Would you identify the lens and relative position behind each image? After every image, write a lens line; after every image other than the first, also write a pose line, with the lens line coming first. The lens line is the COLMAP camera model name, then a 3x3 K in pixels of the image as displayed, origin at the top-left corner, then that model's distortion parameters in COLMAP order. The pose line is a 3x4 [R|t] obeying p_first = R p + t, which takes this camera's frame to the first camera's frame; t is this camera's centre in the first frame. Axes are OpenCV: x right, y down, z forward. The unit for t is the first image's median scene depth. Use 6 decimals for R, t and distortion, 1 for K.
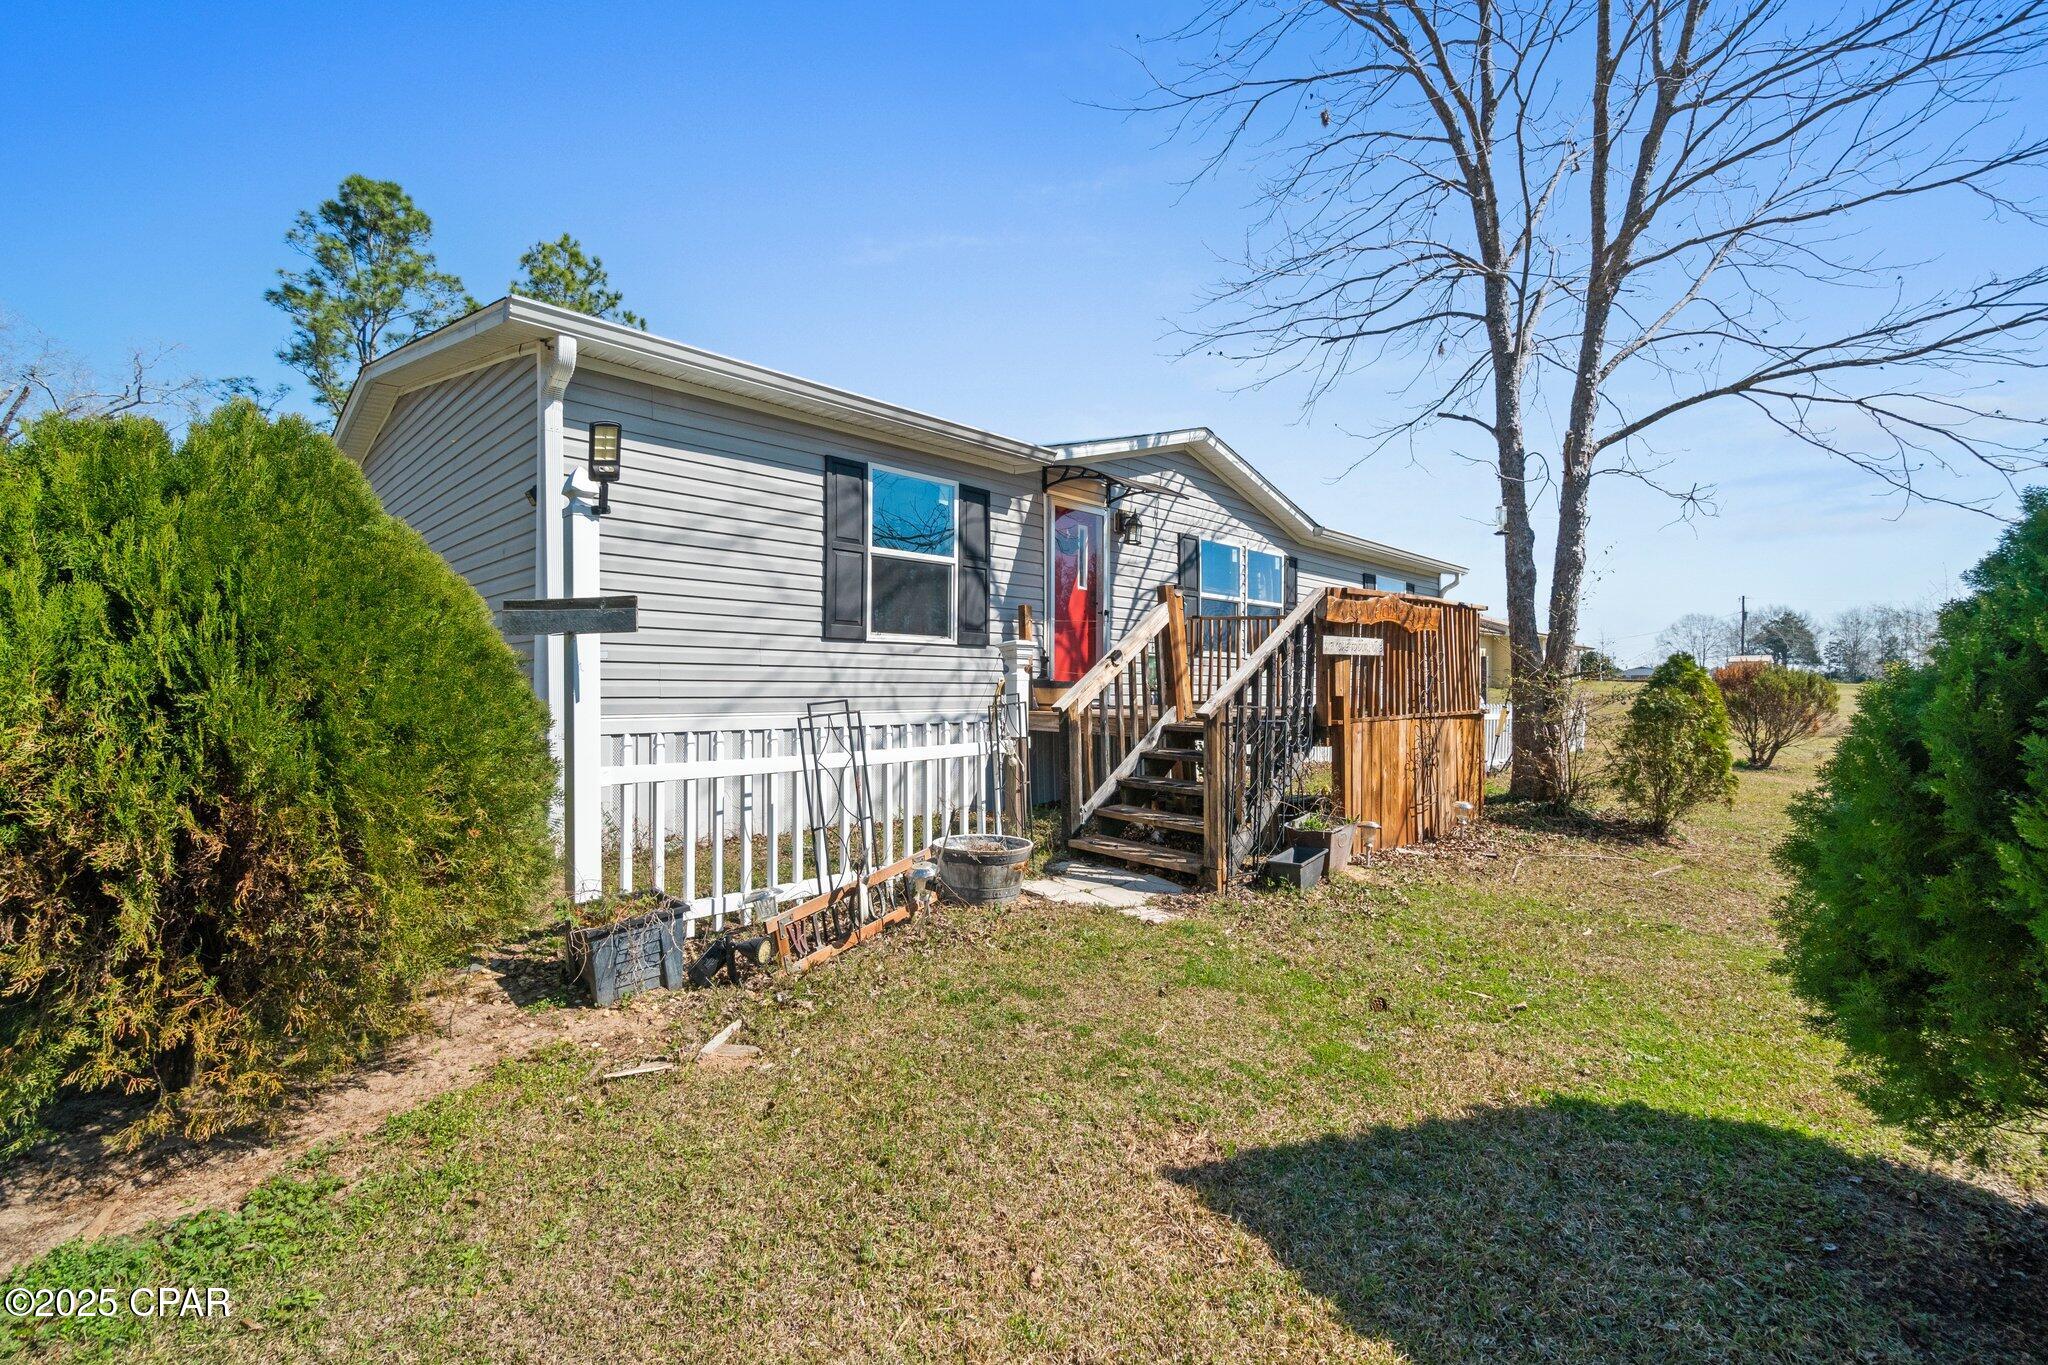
lens RADIAL K [[892.8, 0, 1012.1], [0, 892.8, 684.2], [0, 0, 1]] dist [-0.004455, -0.000156]
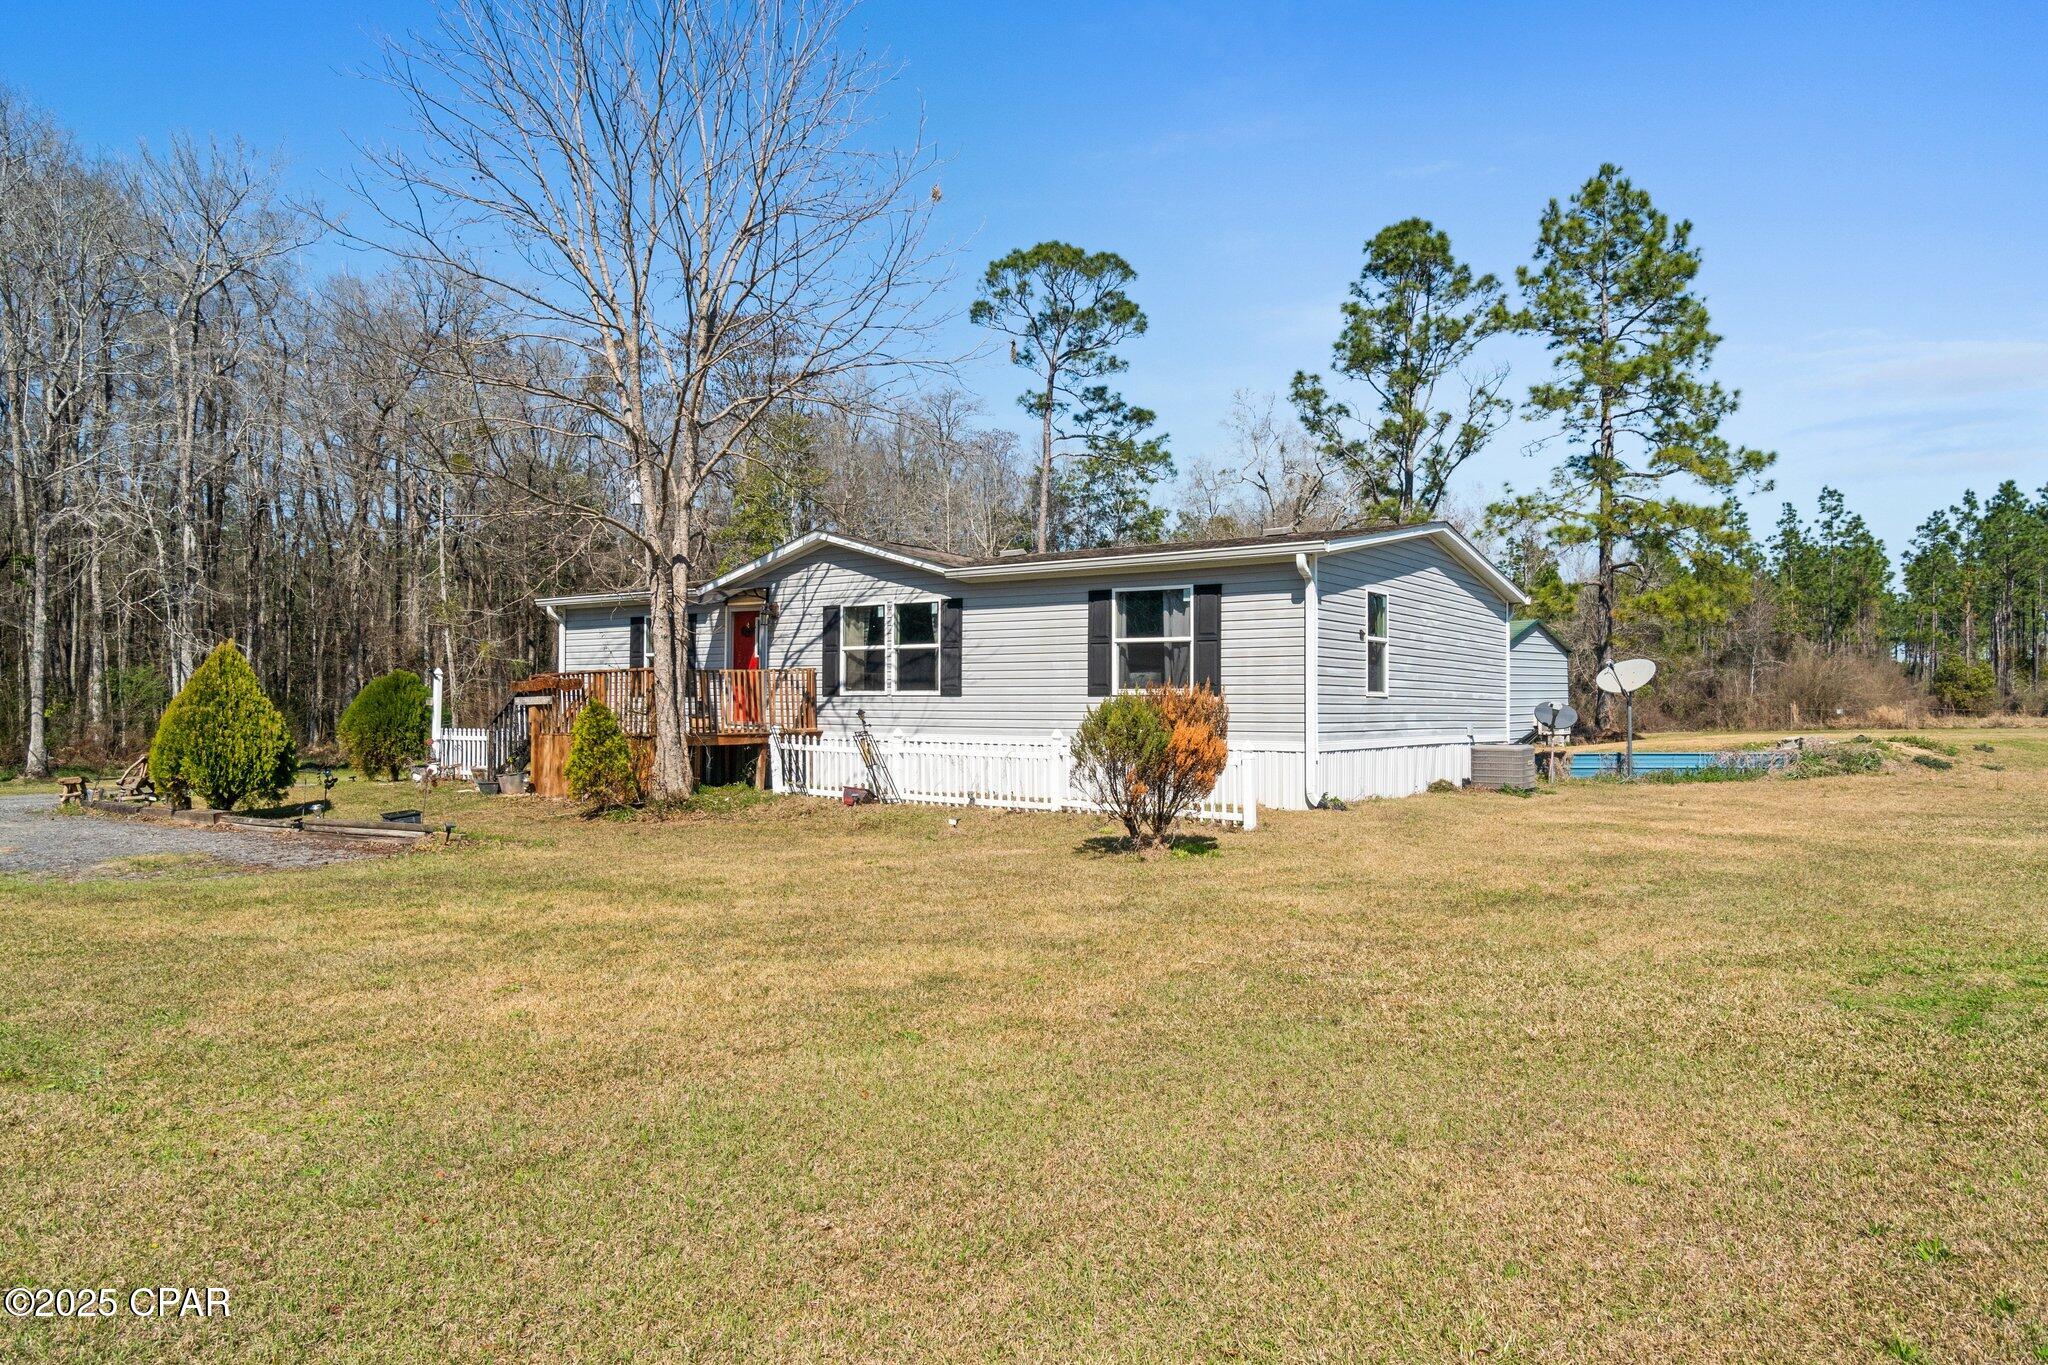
lens RADIAL K [[1331.6, 0, 1024.4], [0, 1331.6, 685.2], [0, 0, 1]] dist [-0.012637, -0.000833]
pose [[0.162964, -0.020467, -0.986420, 2.468078], [0.003156, 0.999791, -0.020223, -0.004834], [0.986627, 0.000183, 0.162994, 1.056655]]
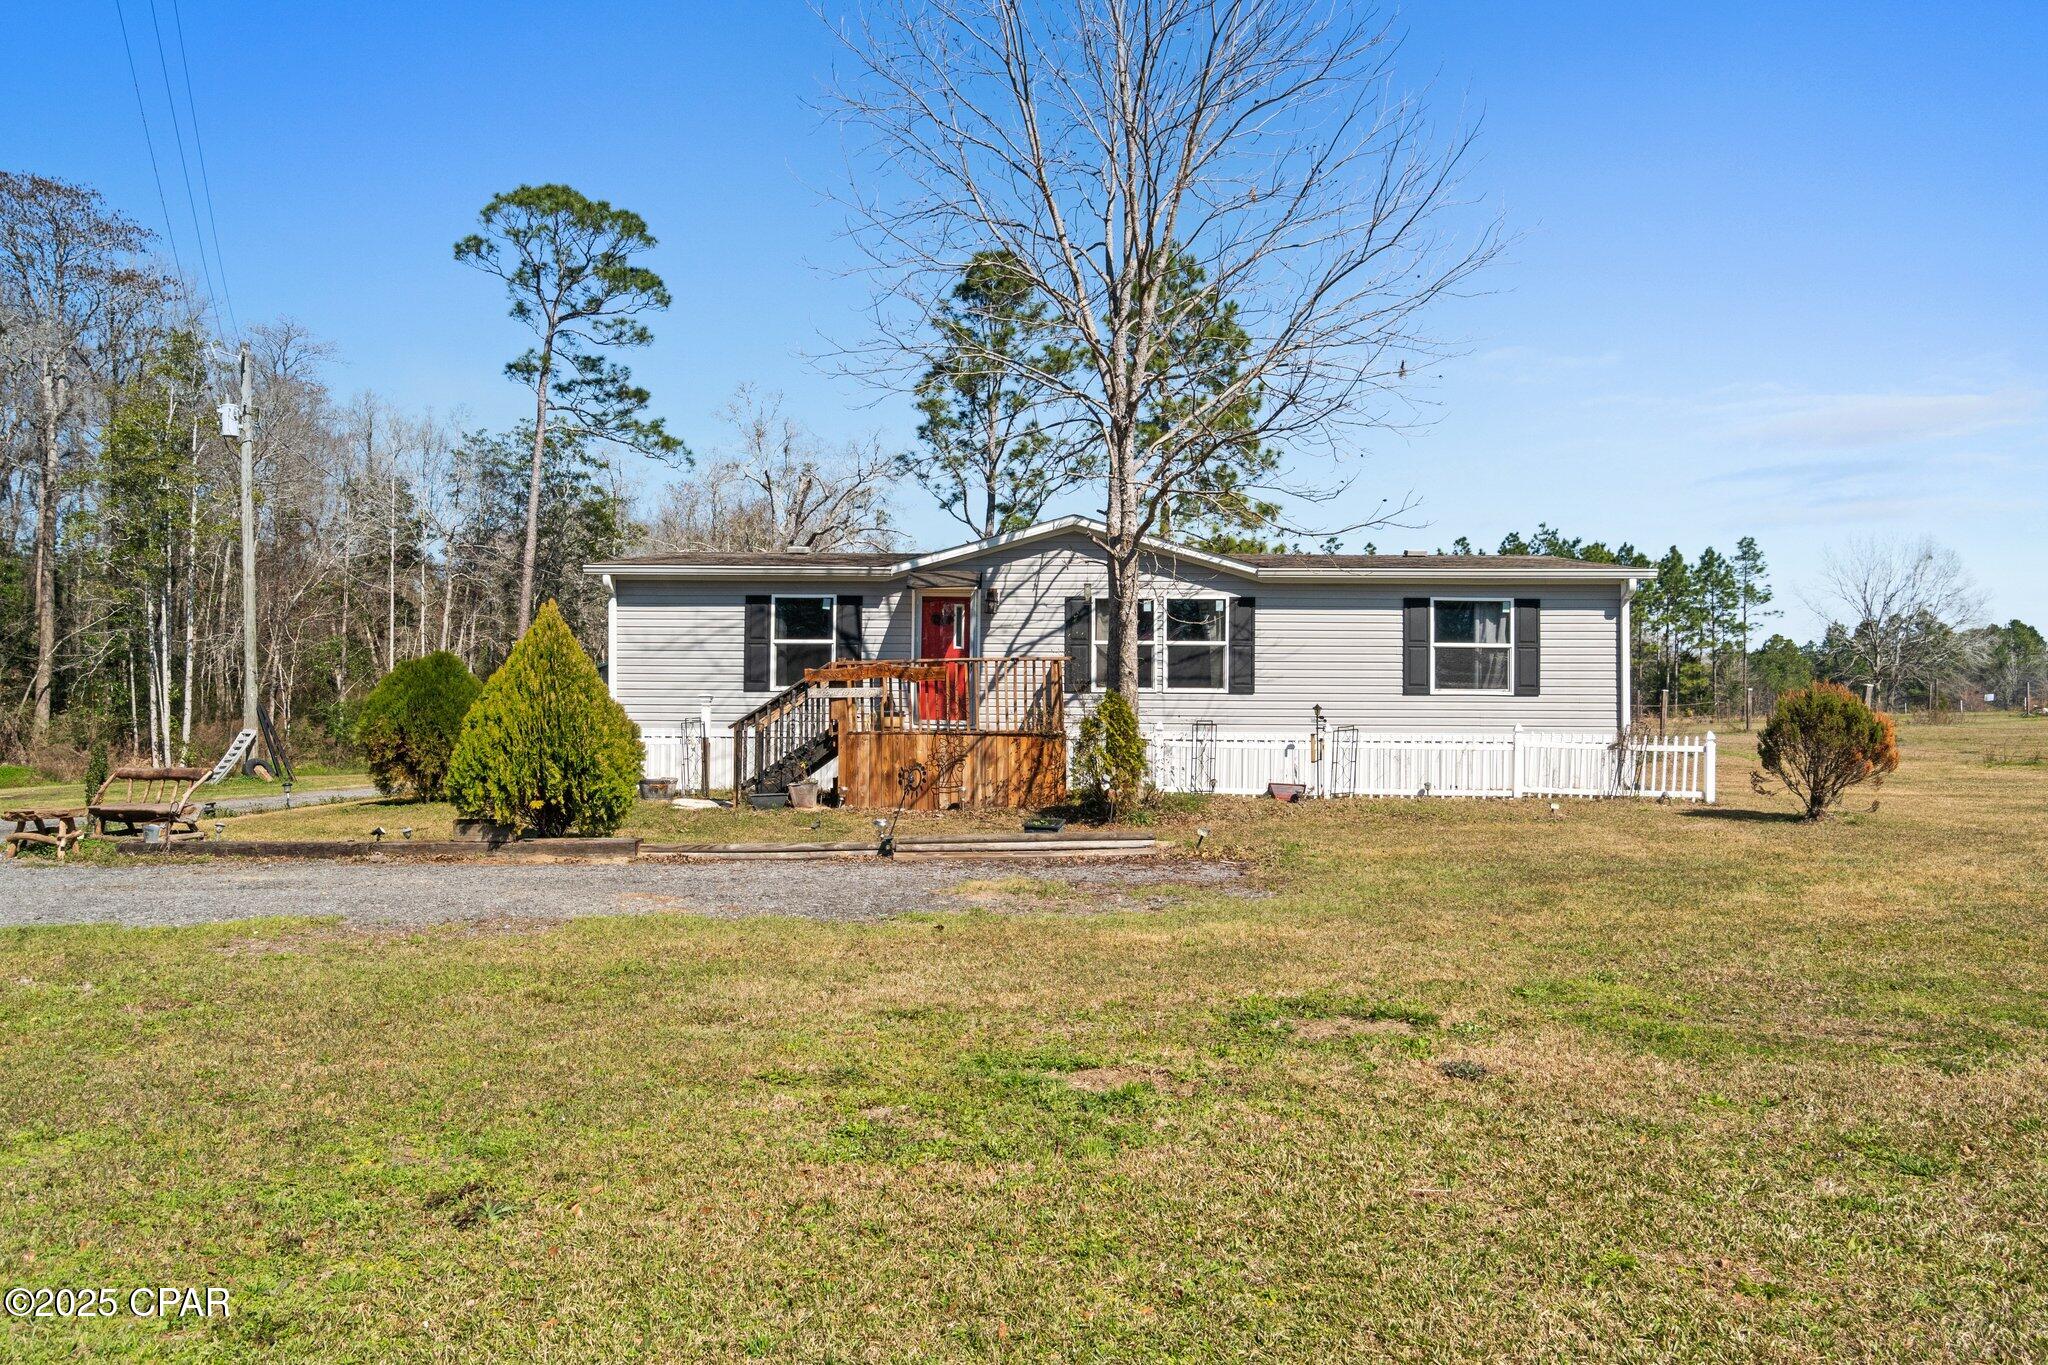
lens RADIAL K [[1379.6, 0, 1026.3], [0, 1379.6, 692.3], [0, 0, 1]] dist [-0.004594, -0.000886]
pose [[0.705308, -0.017138, -0.708694, 1.695971], [0.002186, 0.999756, -0.022001, 0.014080], [0.708898, 0.013968, 0.705173, -0.484757]]
